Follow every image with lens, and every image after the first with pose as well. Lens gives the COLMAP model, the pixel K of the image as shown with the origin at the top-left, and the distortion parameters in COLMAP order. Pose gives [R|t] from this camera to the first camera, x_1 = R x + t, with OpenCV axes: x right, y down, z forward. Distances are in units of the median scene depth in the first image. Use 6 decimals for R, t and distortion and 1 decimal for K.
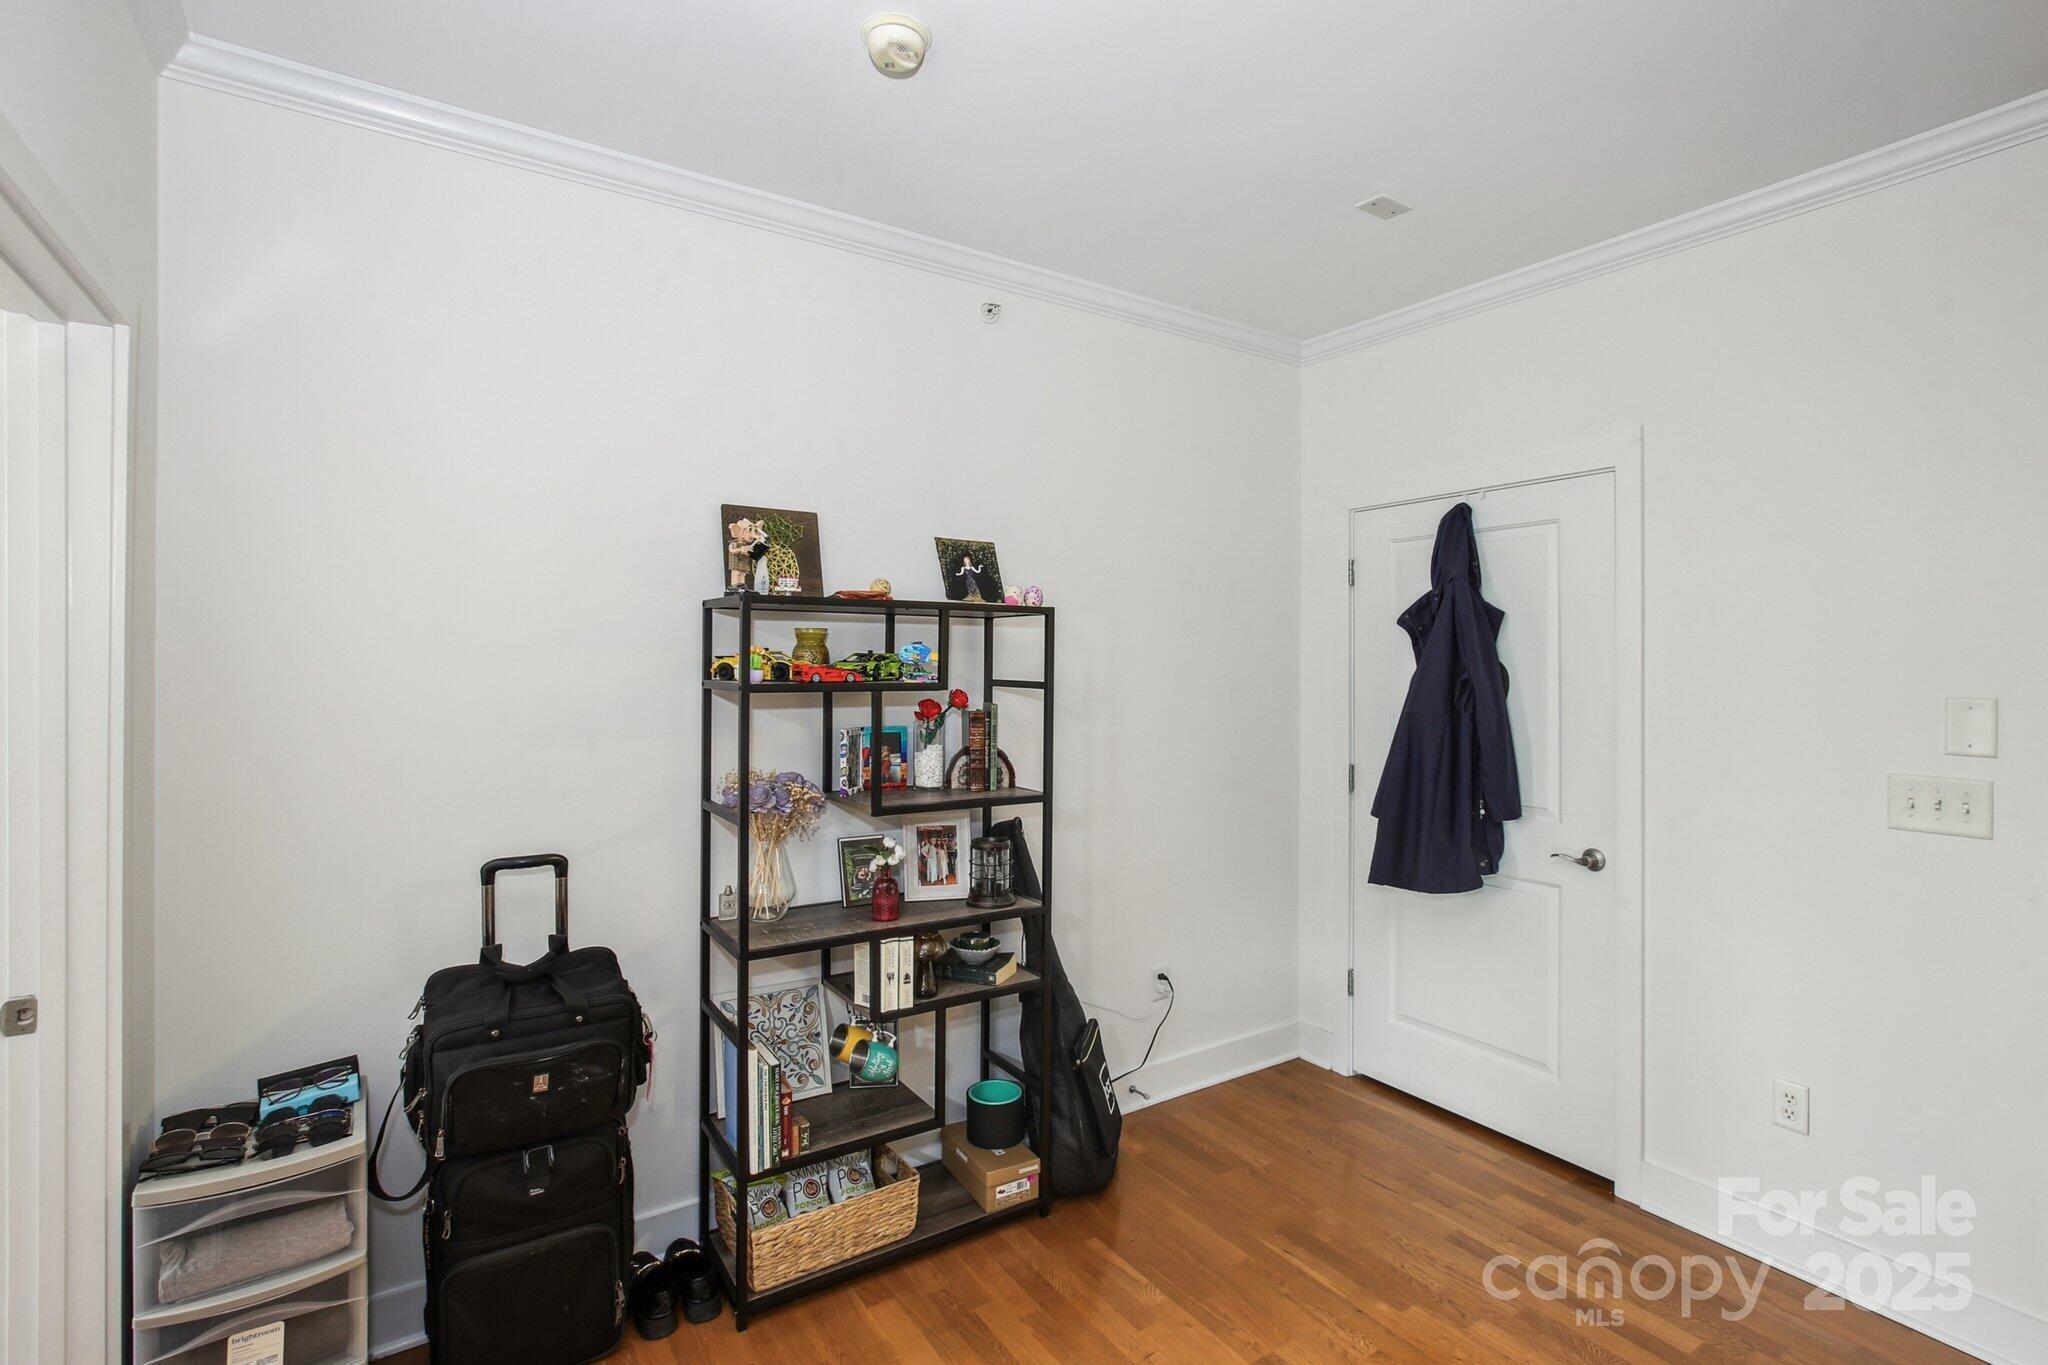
lens RADIAL K [[992.4, 0, 1020.2], [0, 992.4, 660.4], [0, 0, 1]] dist [-0.002539, 0.000796]
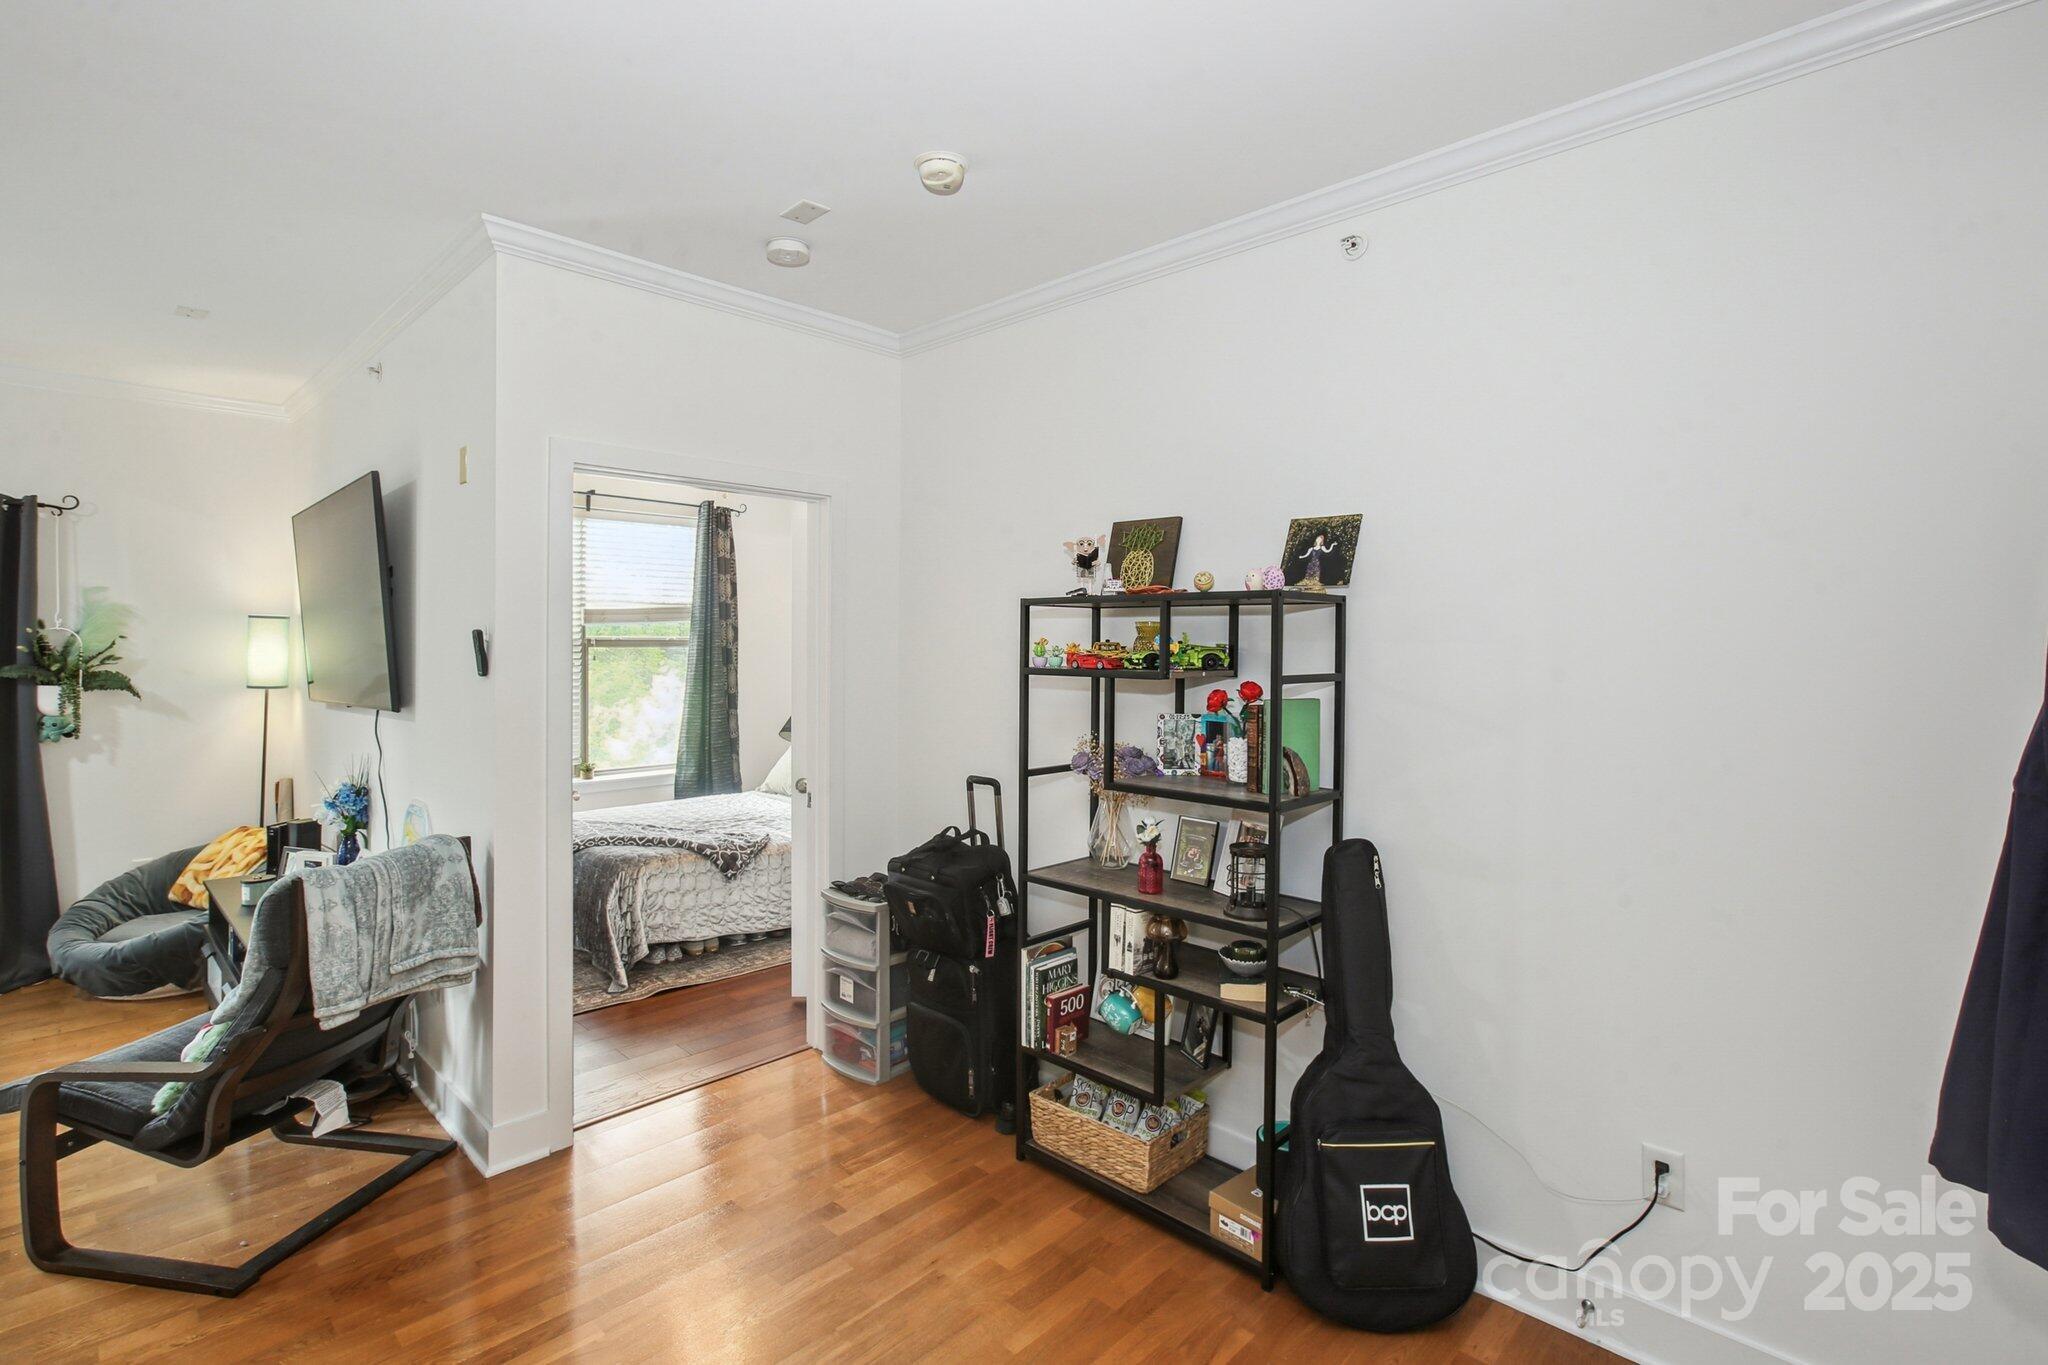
lens RADIAL K [[963.8, 0, 1019.4], [0, 963.8, 648.7], [0, 0, 1]] dist [-0.003670, -0.000083]
pose [[0.209053, -0.000976, -0.977904, 0.774505], [-0.006592, 0.999975, -0.002407, 0.001205], [0.977882, 0.006950, 0.209041, 0.583413]]
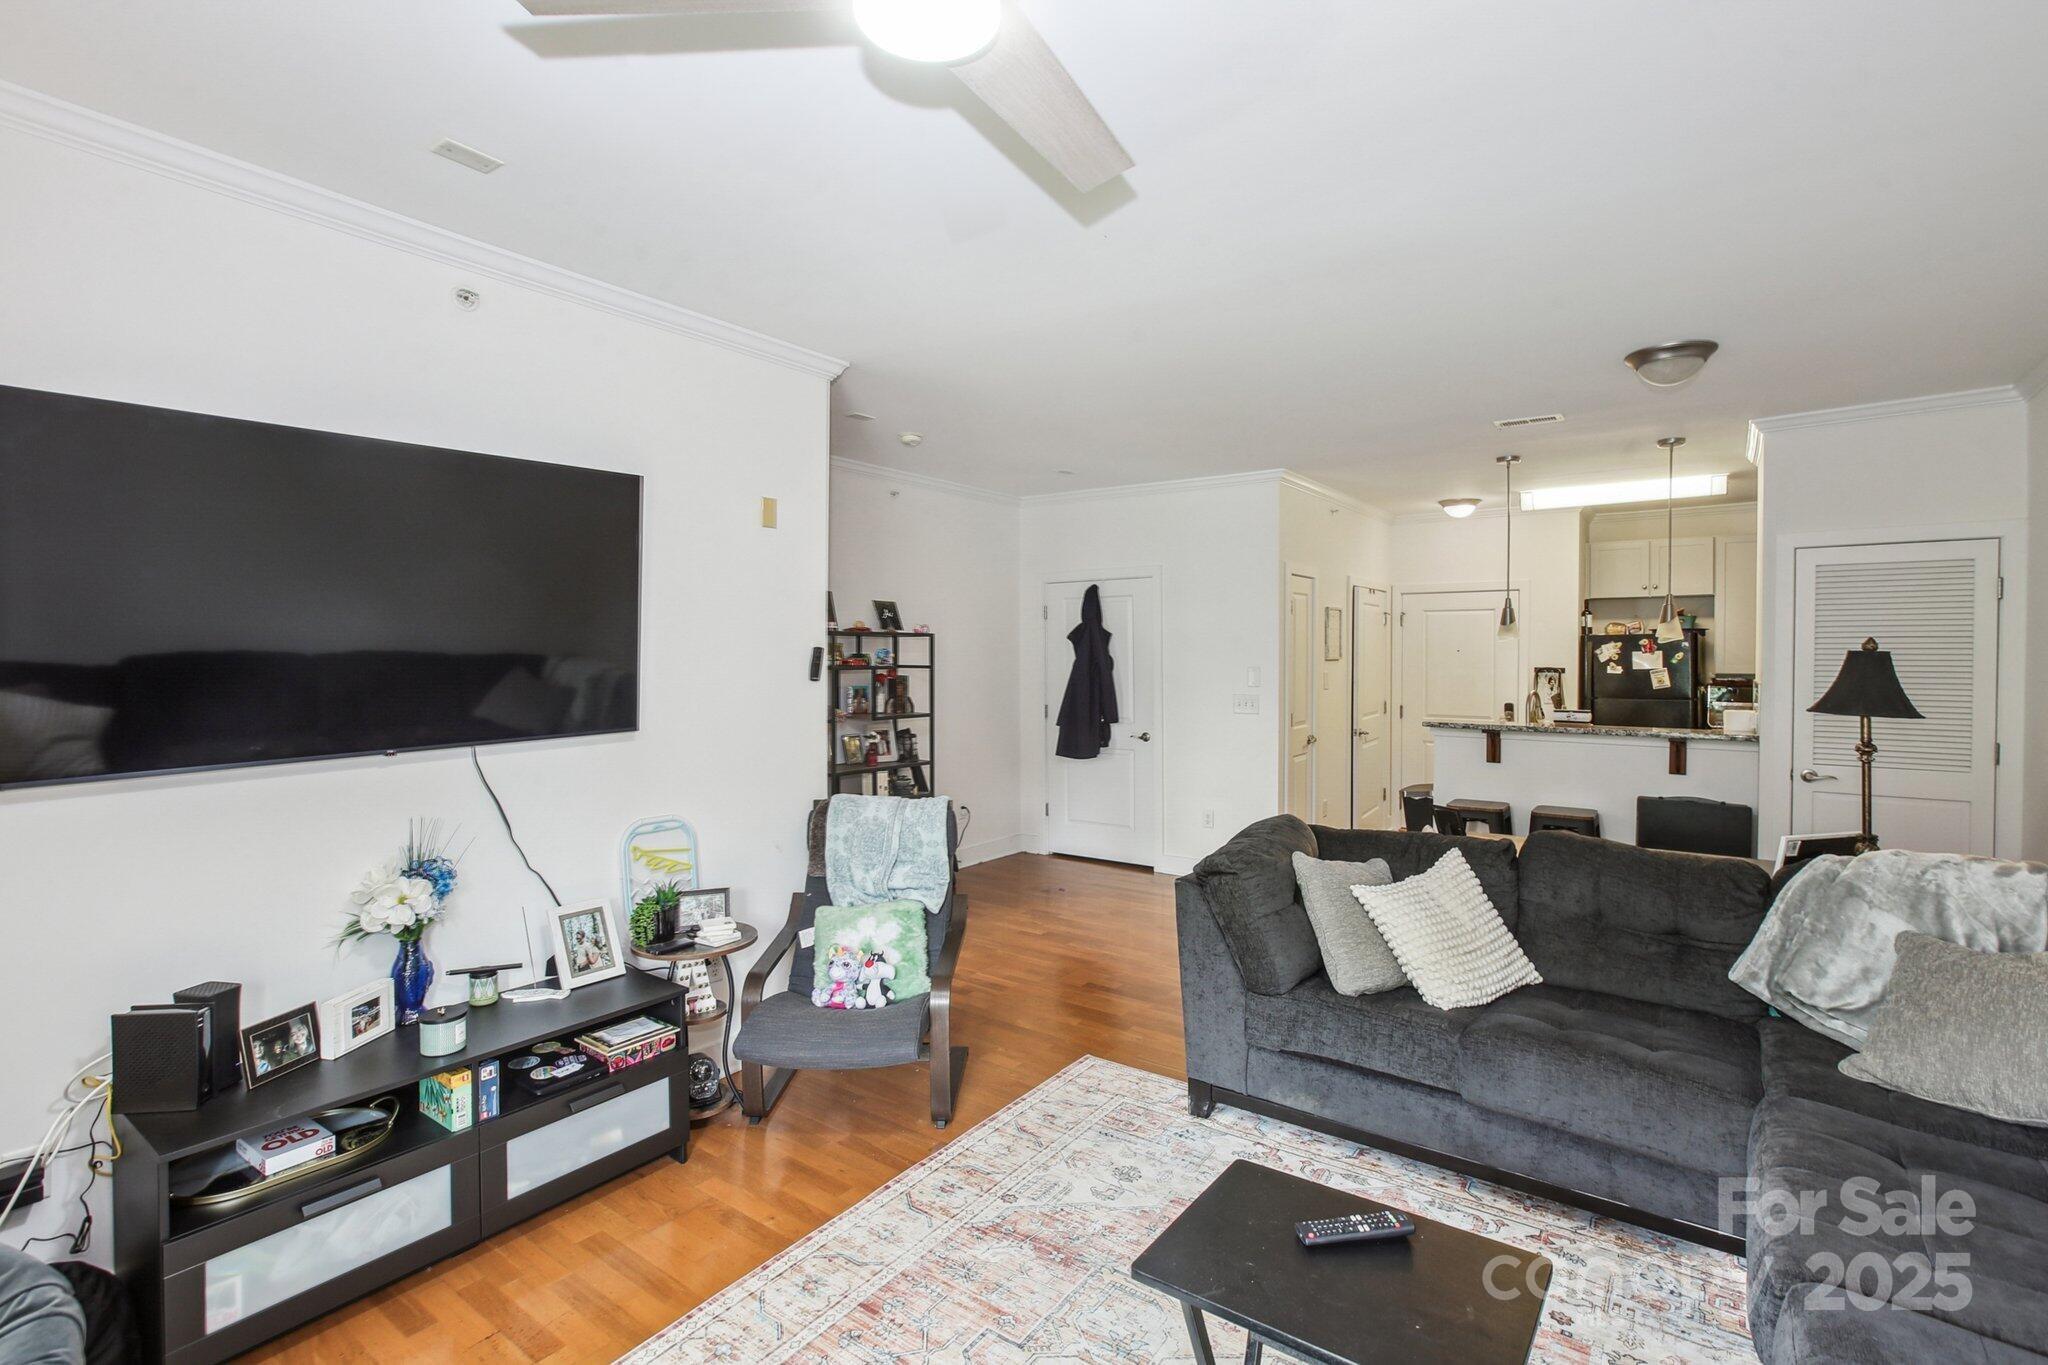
lens RADIAL K [[954.0, 0, 1048.1], [0, 954.0, 664.2], [0, 0, 1]] dist [-0.003427, 0.000024]
pose [[0.931973, -0.010613, 0.362373, -0.503934], [0.005645, 0.999875, 0.014766, -0.012545], [-0.362485, -0.011716, 0.931916, -1.129287]]
